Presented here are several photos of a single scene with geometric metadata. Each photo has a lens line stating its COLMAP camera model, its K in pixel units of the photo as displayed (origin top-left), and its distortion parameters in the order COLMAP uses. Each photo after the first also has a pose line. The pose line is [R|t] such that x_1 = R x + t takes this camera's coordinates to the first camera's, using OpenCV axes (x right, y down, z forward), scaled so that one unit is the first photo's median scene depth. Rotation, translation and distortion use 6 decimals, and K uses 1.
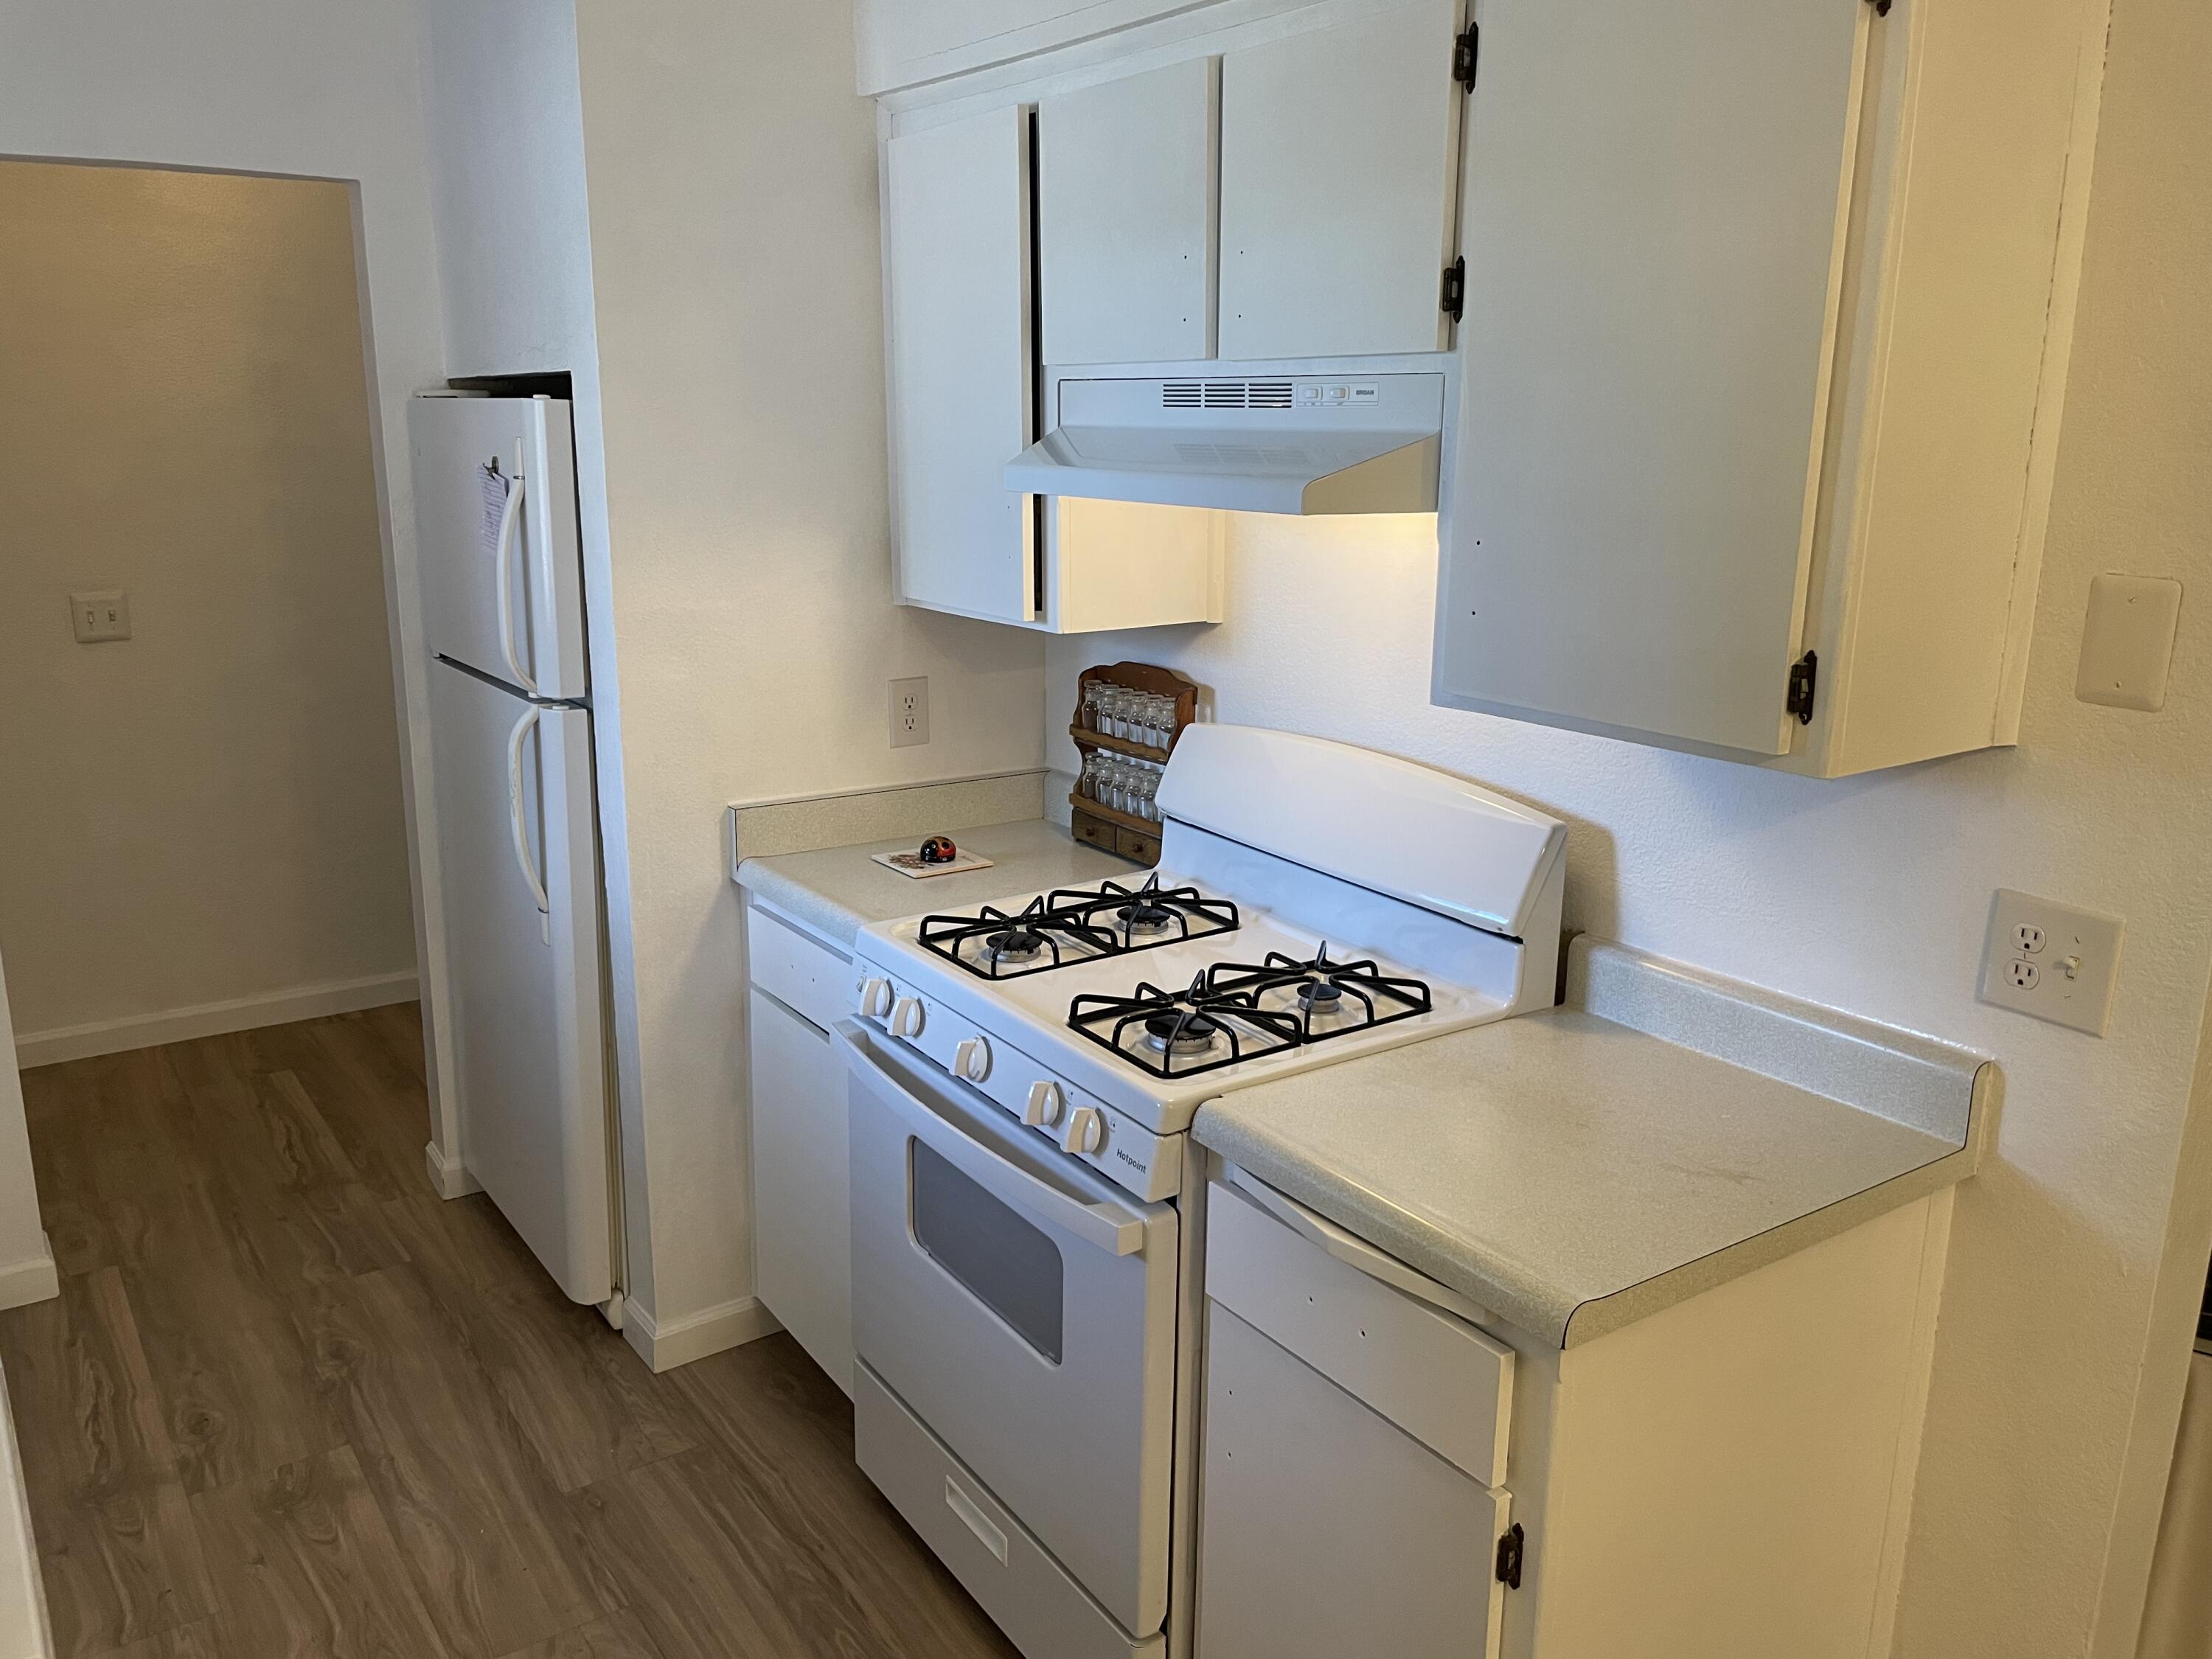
lens RADIAL K [[1680.4, 0, 1103.5], [0, 1680.4, 831.5], [0, 0, 1]] dist [0.079046, -0.104082]
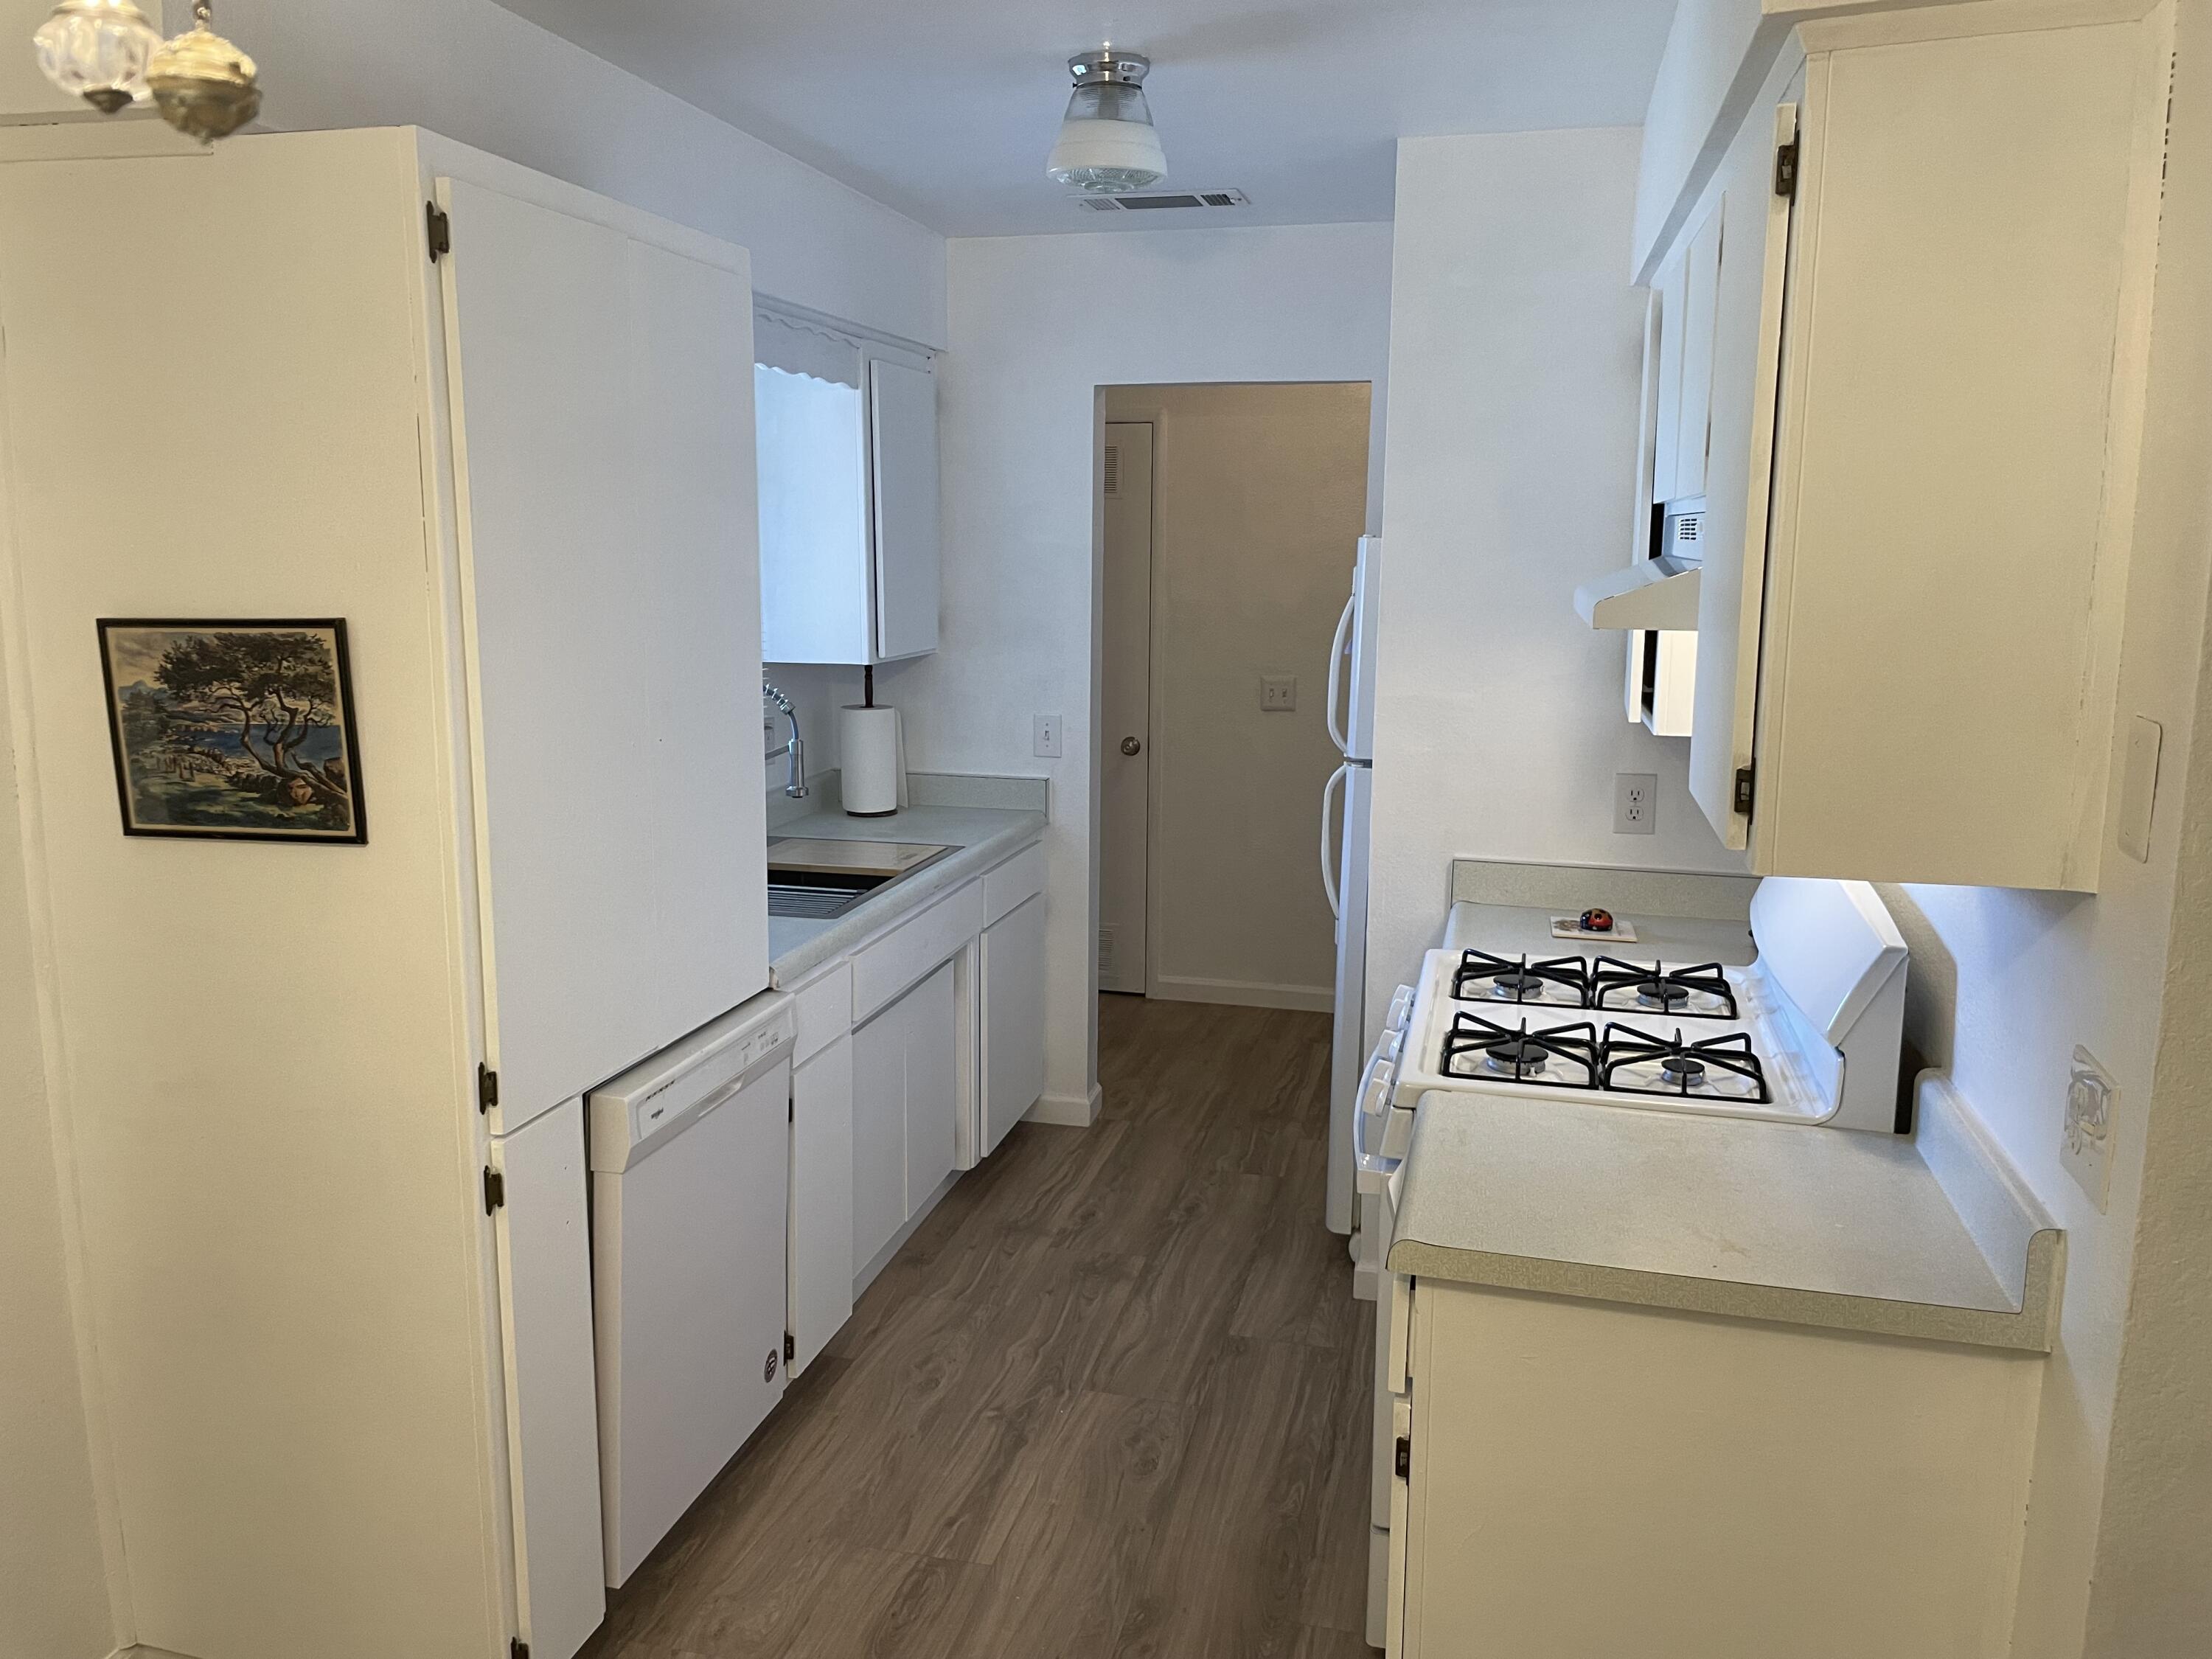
lens RADIAL K [[1680.4, 0, 1073.1], [0, 1680.4, 823.7], [0, 0, 1]] dist [0.079046, -0.104082]
pose [[0.647028, 0.121869, -0.752664, 0.550253], [-0.180211, 0.983618, 0.004346, 0.005854], [0.740863, 0.132826, 0.658391, -0.030146]]
